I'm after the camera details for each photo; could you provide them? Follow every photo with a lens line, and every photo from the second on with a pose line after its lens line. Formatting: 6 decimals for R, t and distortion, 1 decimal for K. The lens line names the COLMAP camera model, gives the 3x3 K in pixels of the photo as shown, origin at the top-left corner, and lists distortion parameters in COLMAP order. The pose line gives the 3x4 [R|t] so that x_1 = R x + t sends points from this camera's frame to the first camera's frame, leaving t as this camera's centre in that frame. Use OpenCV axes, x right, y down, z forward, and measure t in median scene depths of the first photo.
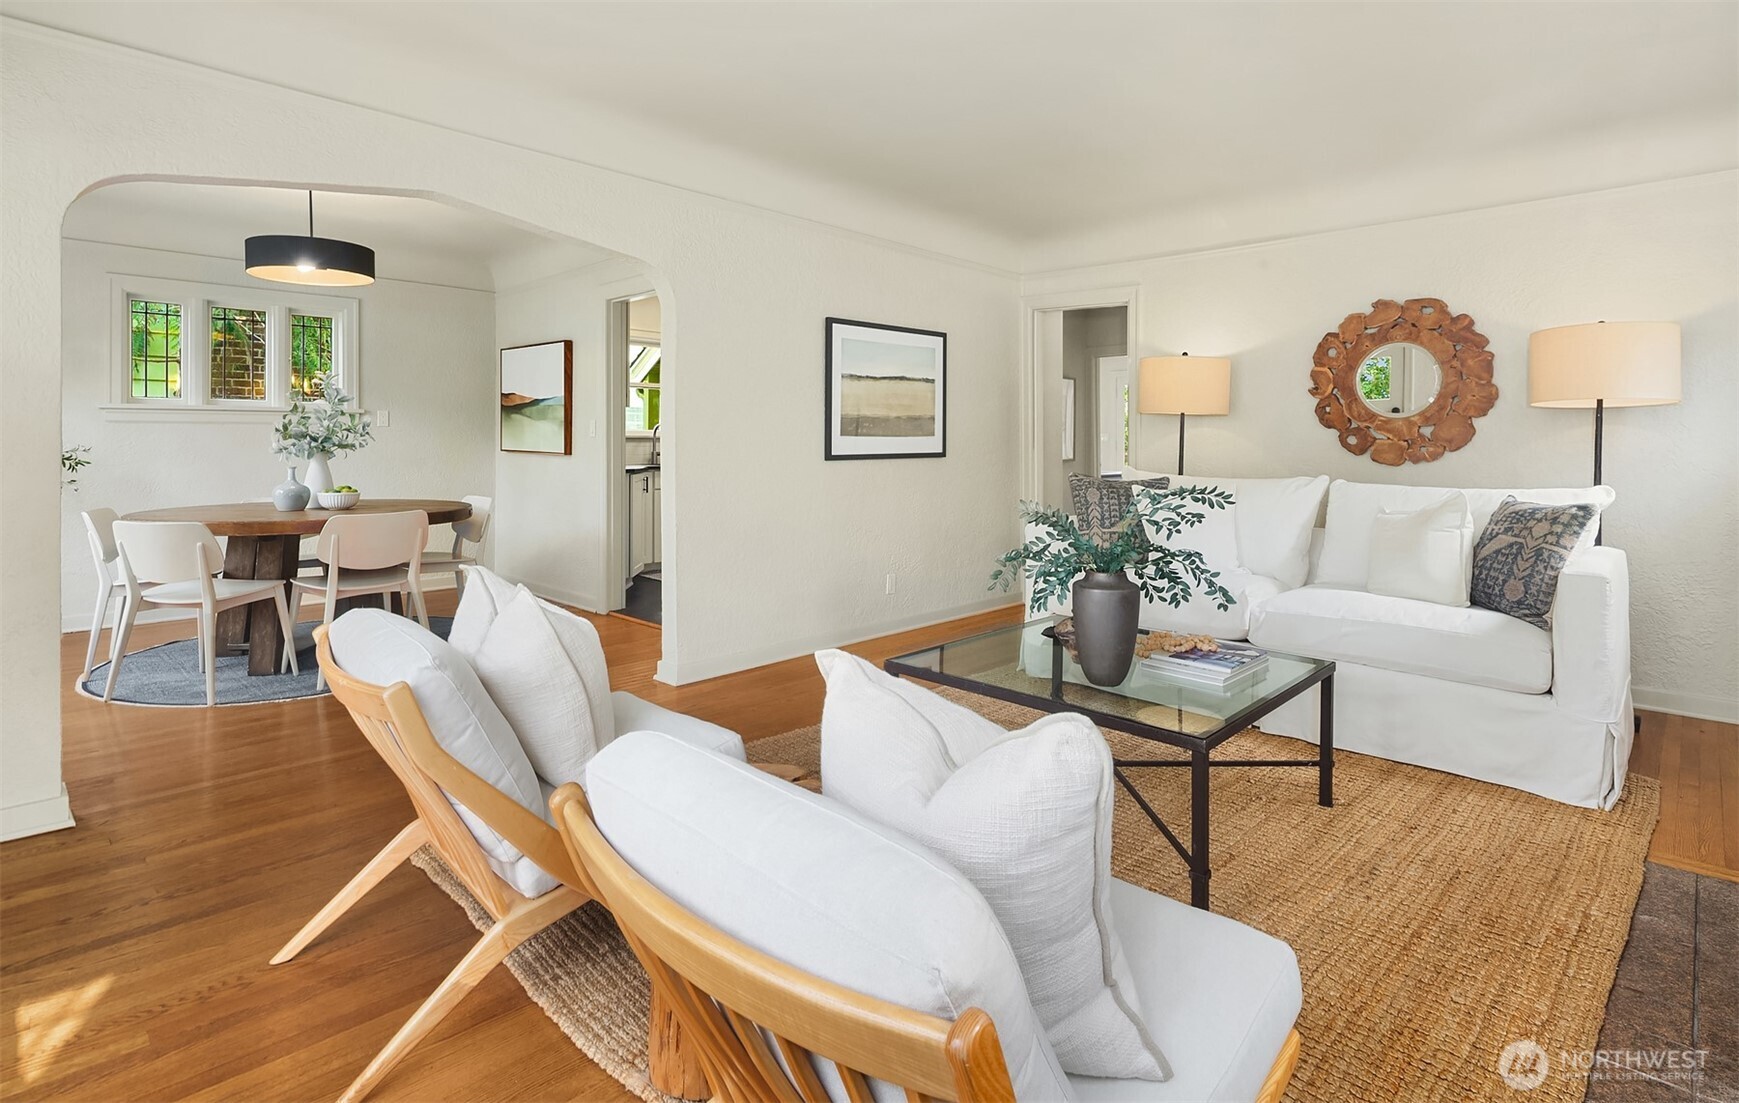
lens RADIAL K [[848.3, 0, 897.4], [0, 848.3, 446.7], [0, 0, 1]] dist [0.019209, 0.000176]
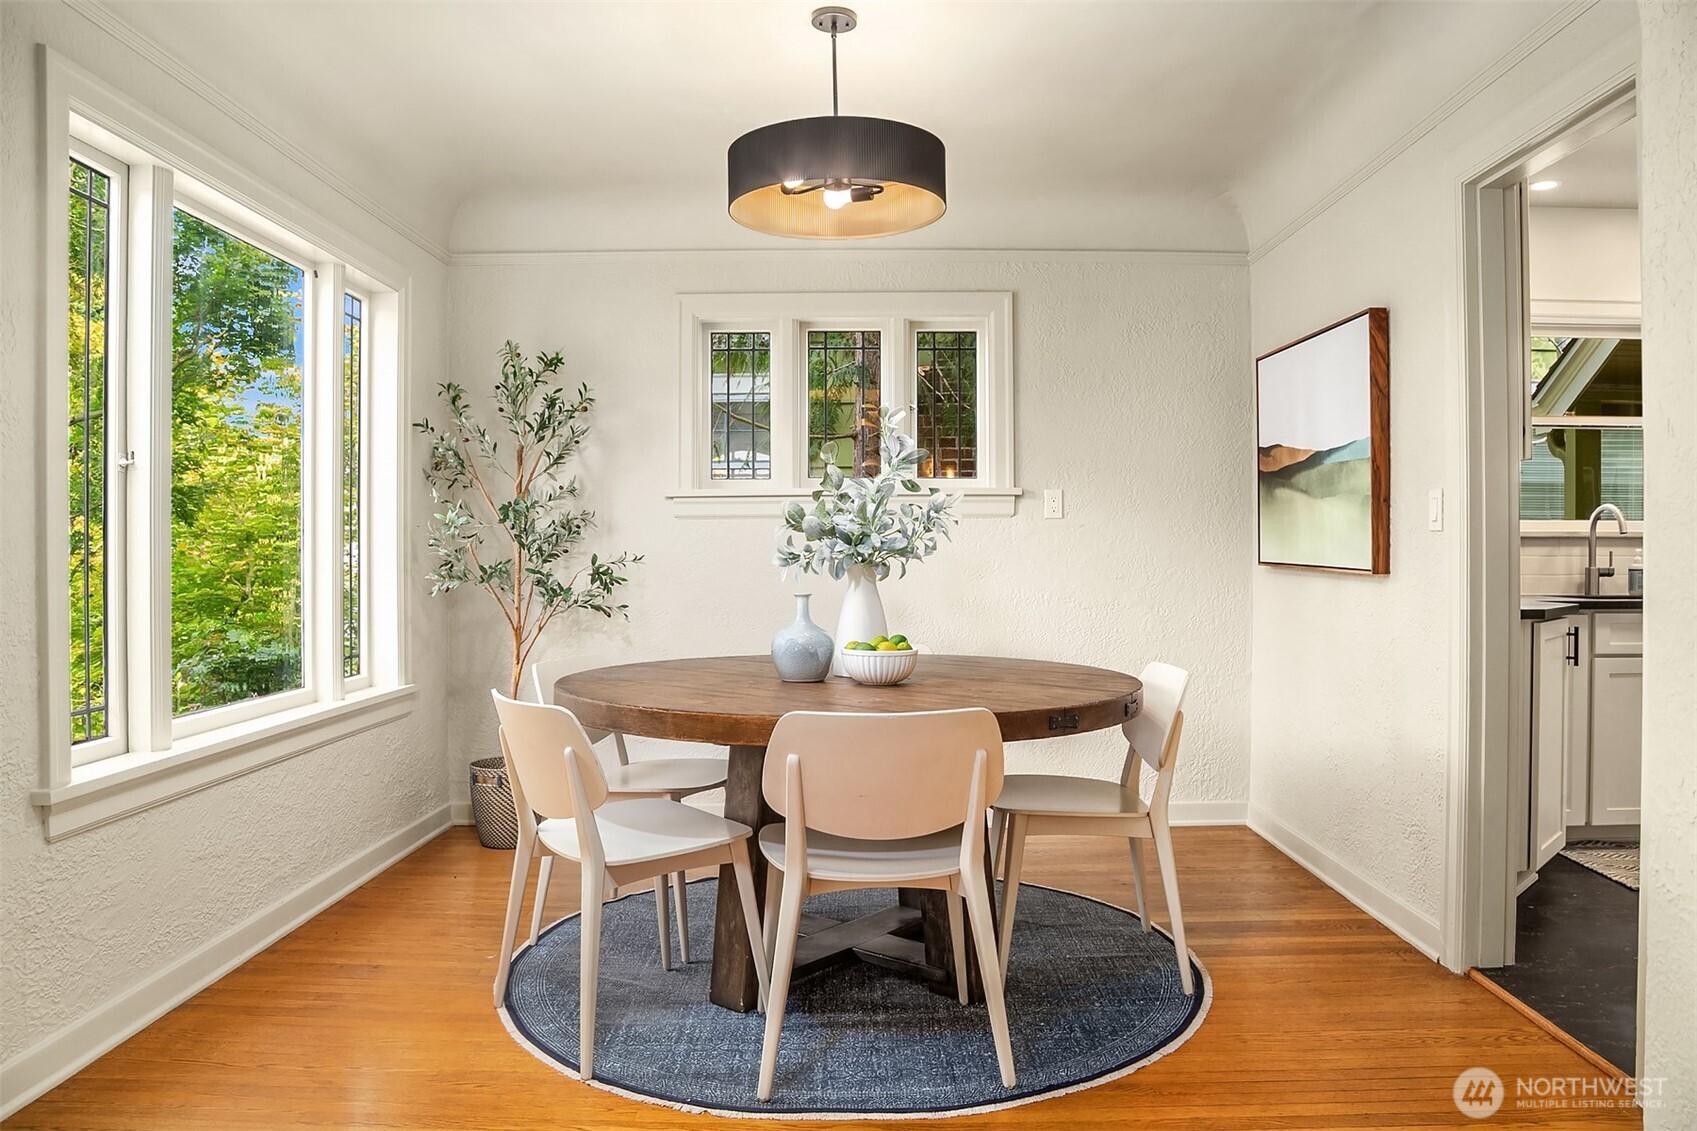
lens RADIAL K [[1158.5, 0, 848.5], [0, 1158.5, 565.5], [0, 0, 1]] dist [-0.132248, 0.092988]
pose [[0.653728, 0.001490, -0.756728, -0.127668], [0.000419, 0.999997, 0.002331, 0.004190], [0.756730, -0.001841, 0.653725, 0.414393]]
